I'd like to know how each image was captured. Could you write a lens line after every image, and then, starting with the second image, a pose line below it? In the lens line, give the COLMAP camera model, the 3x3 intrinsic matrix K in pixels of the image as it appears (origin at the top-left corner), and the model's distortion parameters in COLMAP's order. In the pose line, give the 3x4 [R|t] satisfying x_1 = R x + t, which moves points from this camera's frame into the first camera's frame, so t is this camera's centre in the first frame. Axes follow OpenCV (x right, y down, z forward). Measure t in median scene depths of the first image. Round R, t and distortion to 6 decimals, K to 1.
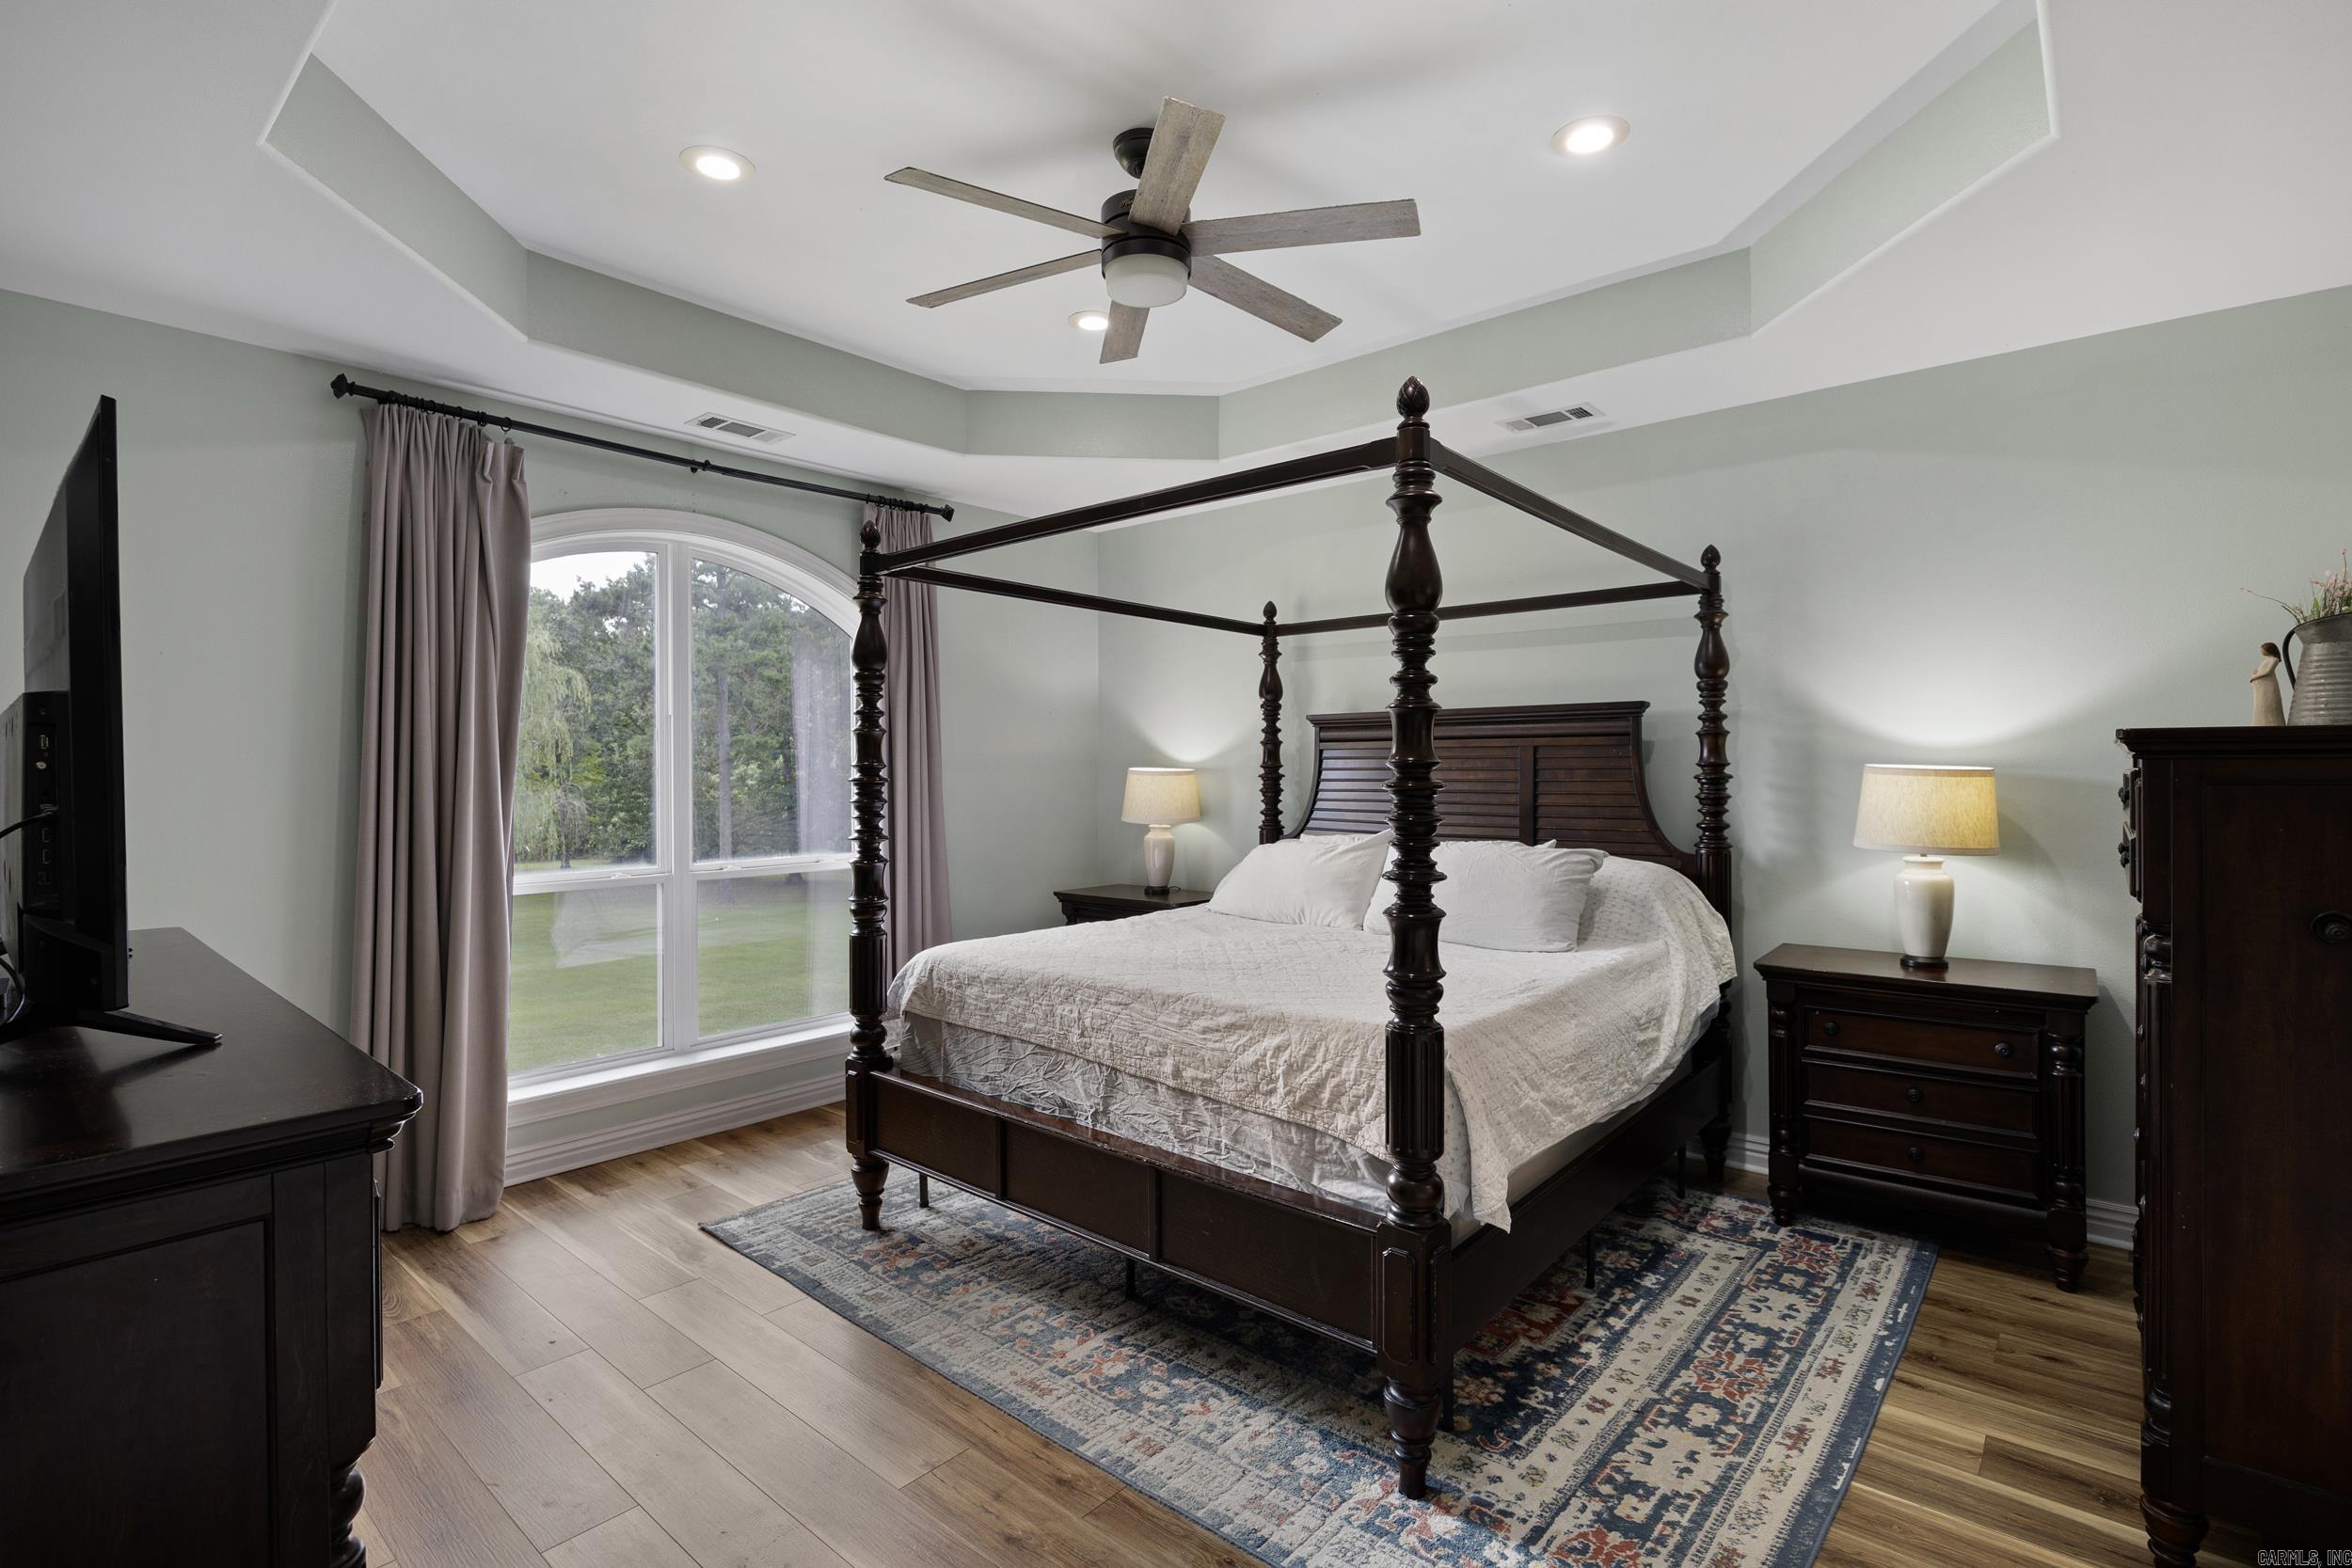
lens RADIAL K [[1103.6, 0, 1179.1], [0, 1103.6, 771.2], [0, 0, 1]] dist [-0.011631, -0.000023]
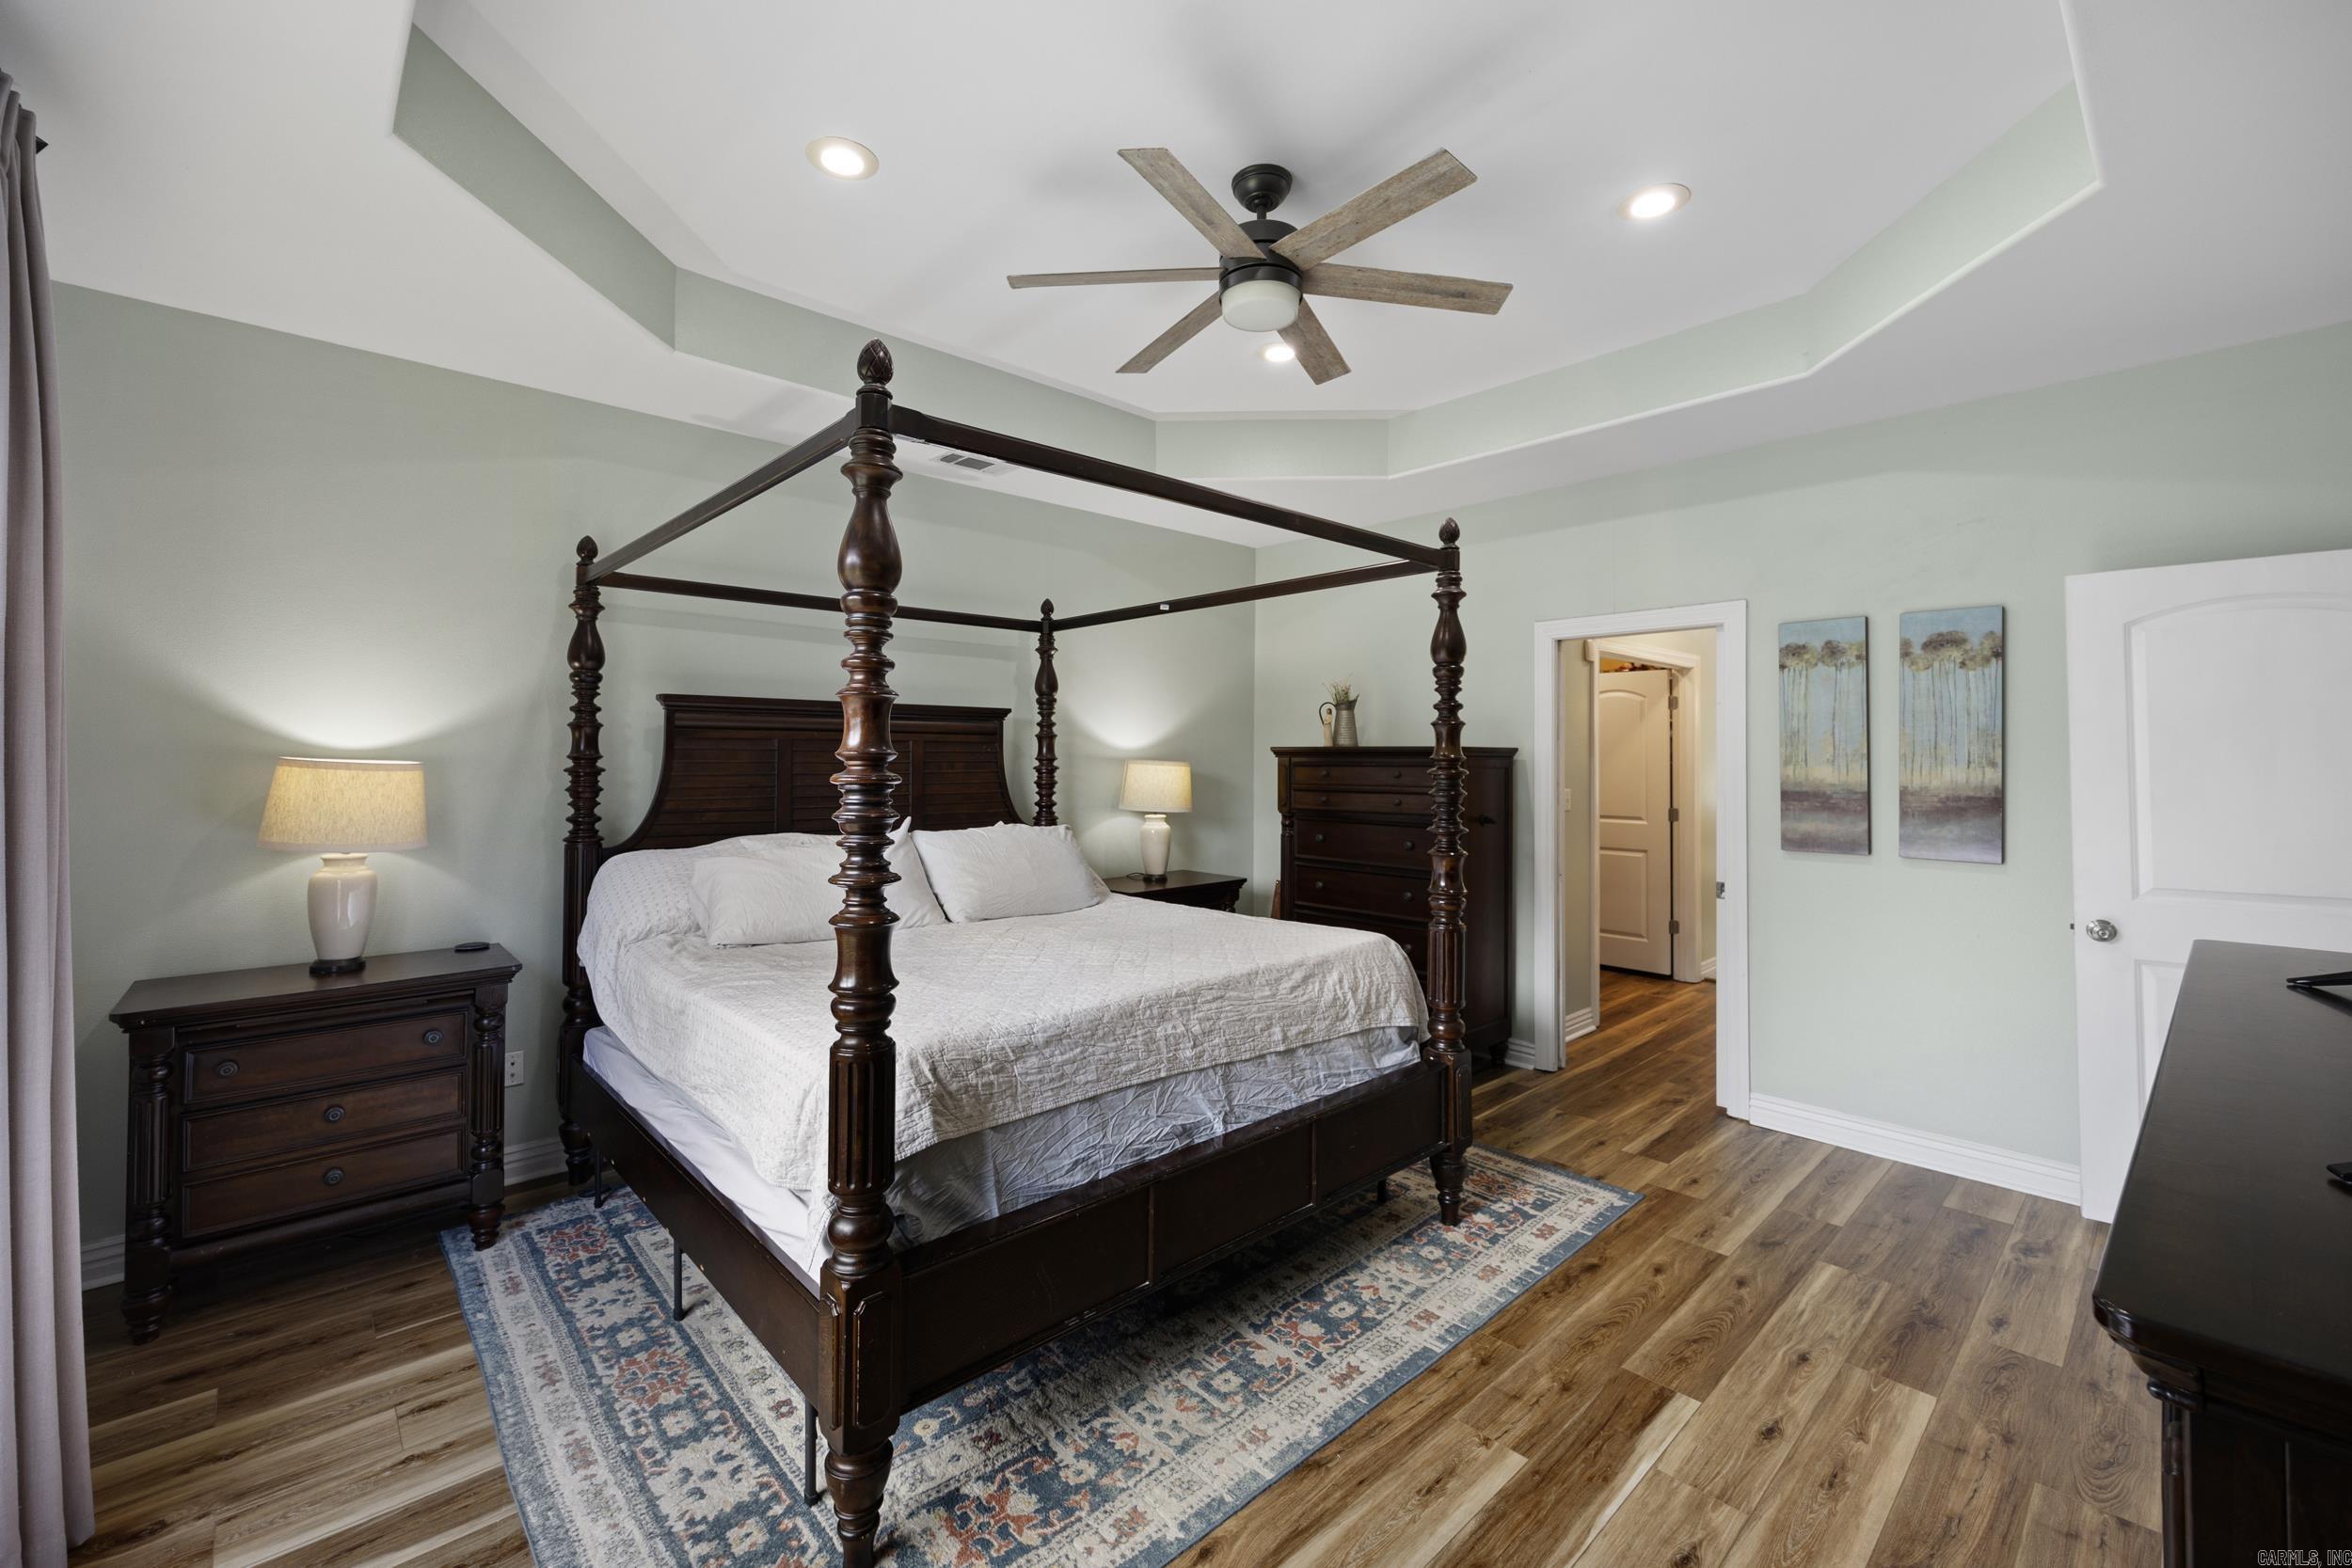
lens RADIAL K [[957.3, 0, 1194.9], [0, 957.3, 746.7], [0, 0, 1]] dist [0.001673, -0.000125]
pose [[0.103666, 0.019478, 0.994421, -0.951630], [-0.000921, 0.999810, -0.019488, 0.002076], [-0.994612, 0.001104, 0.103664, 0.969102]]
